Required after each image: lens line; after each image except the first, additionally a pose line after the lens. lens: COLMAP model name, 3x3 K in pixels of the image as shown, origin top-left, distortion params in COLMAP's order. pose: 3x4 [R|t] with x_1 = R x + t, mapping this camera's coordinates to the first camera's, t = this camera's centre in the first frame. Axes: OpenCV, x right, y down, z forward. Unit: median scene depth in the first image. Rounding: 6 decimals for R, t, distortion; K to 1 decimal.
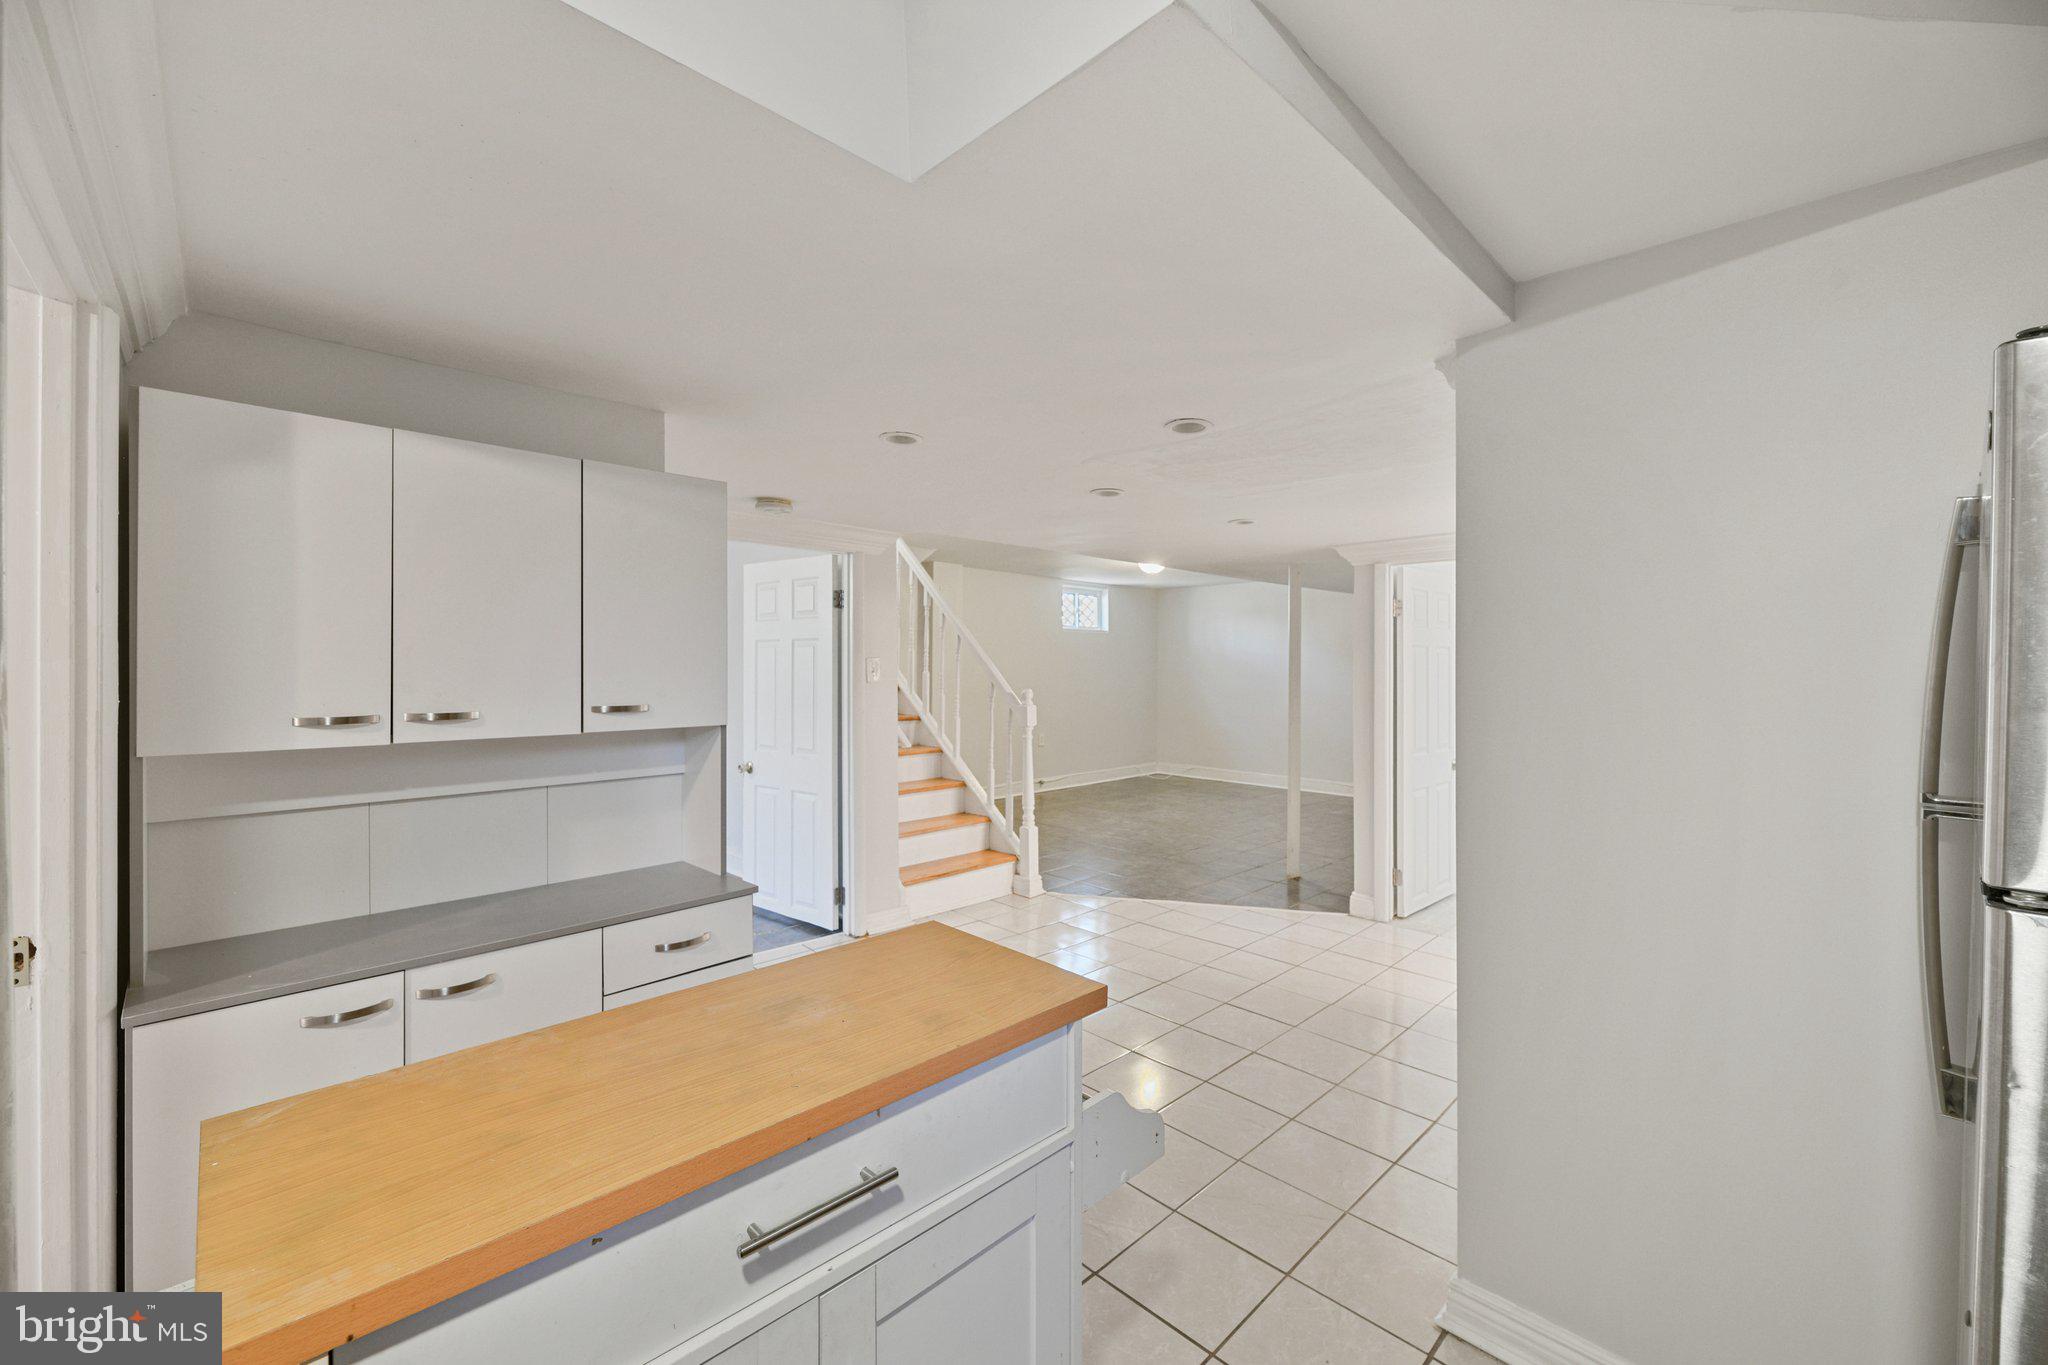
lens RADIAL K [[826.1, 0, 1032.1], [0, 826.1, 668.4], [0, 0, 1]] dist [0.000101, -0.002671]
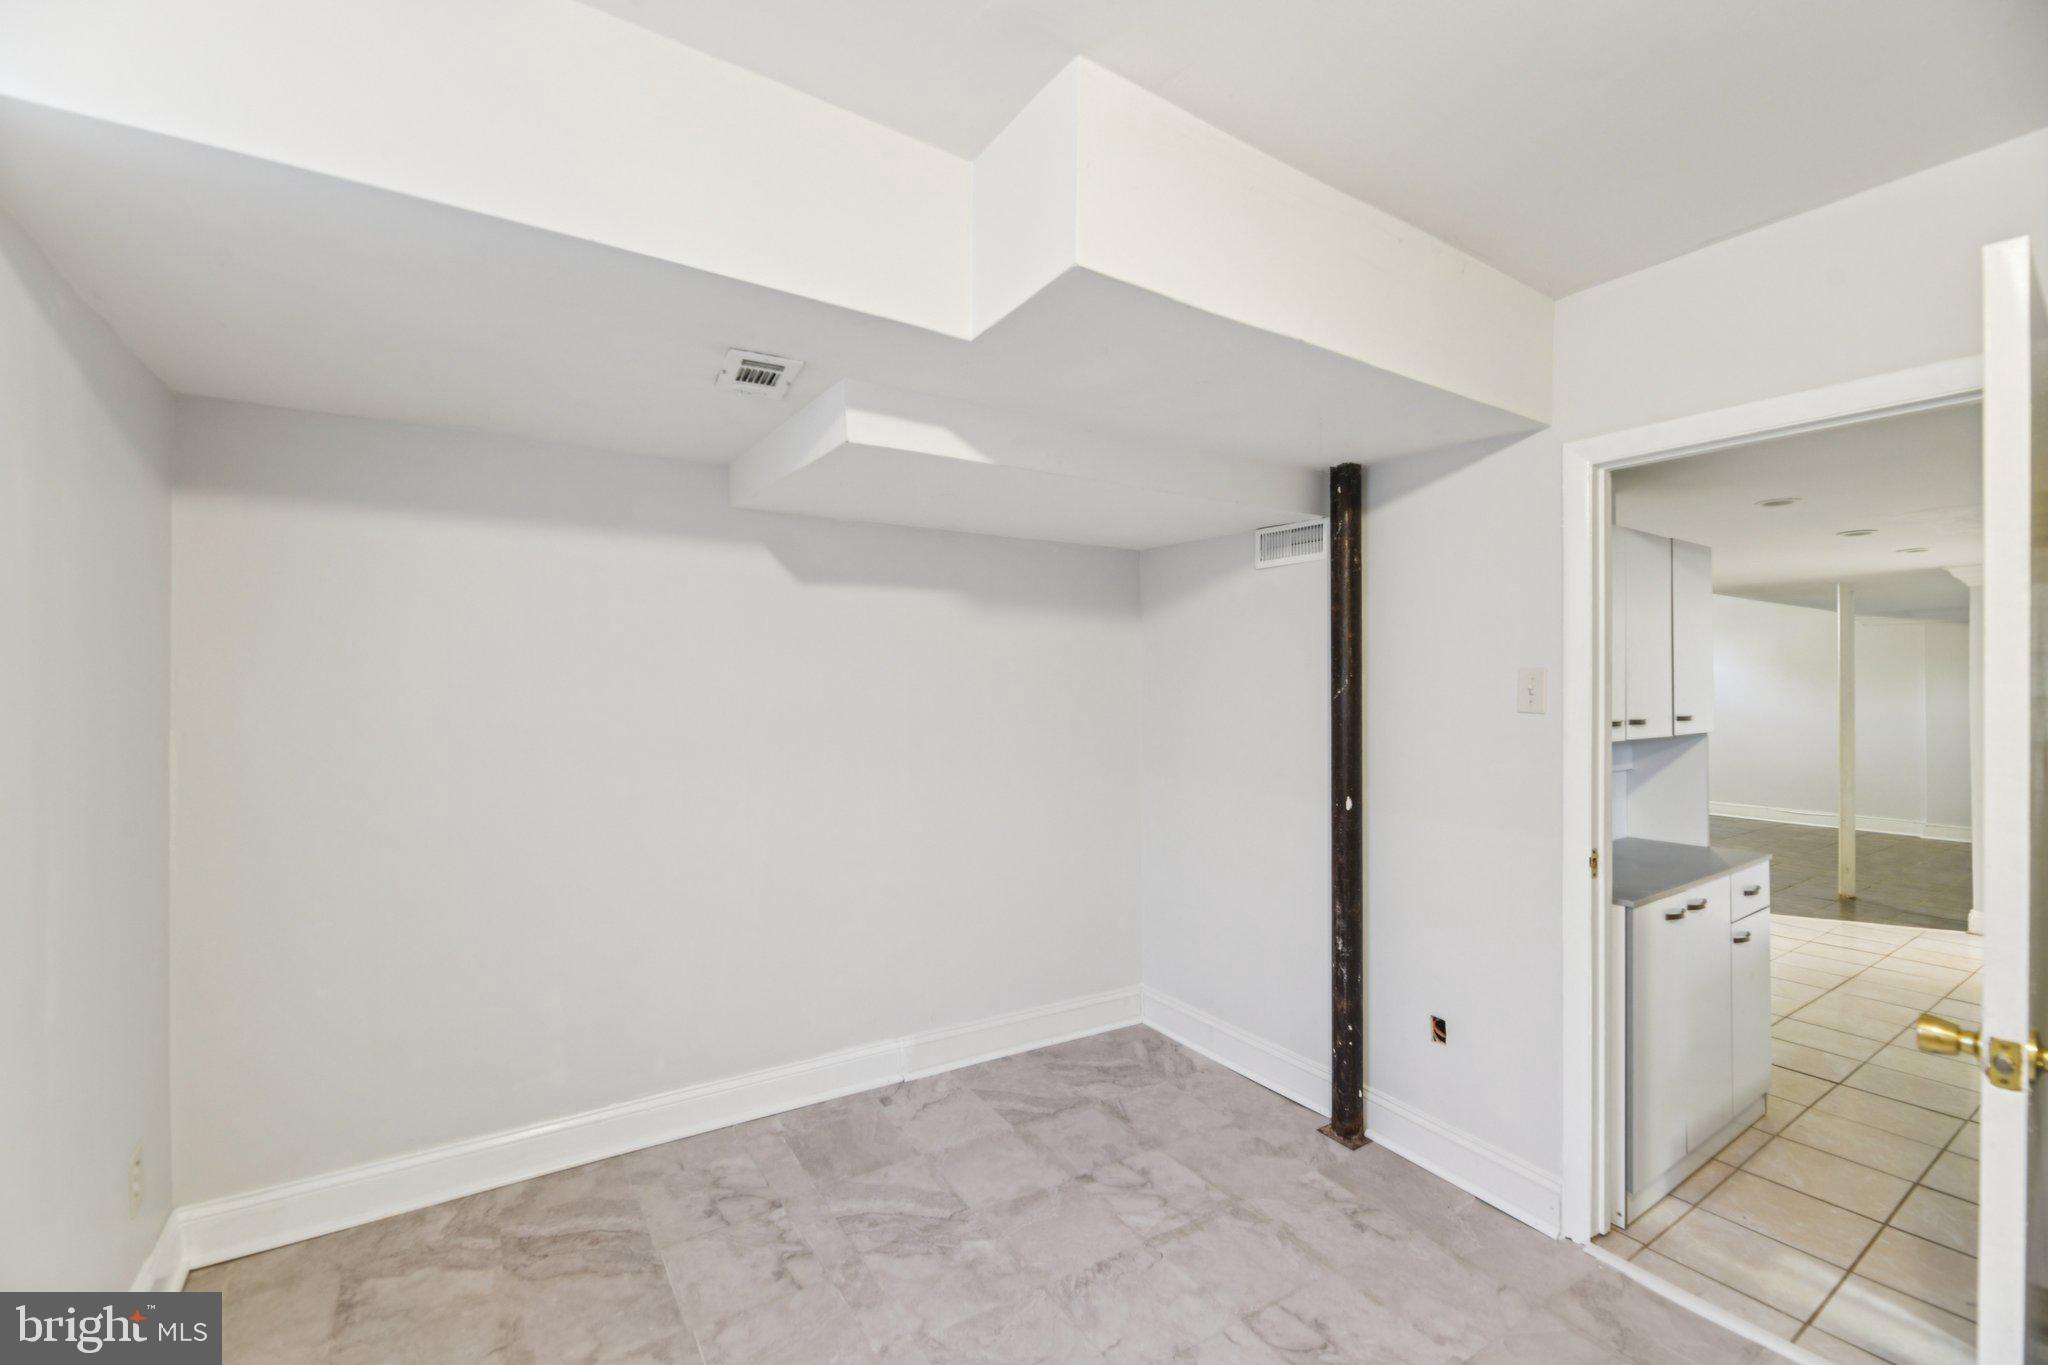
lens RADIAL K [[864.9, 0, 1039.8], [0, 864.9, 669.4], [0, 0, 1]] dist [0.002796, -0.000514]
pose [[0.982603, 0.000337, -0.185719, -1.664234], [-0.003382, 0.999865, -0.016077, -0.006773], [0.185688, 0.016426, 0.982471, -0.793717]]
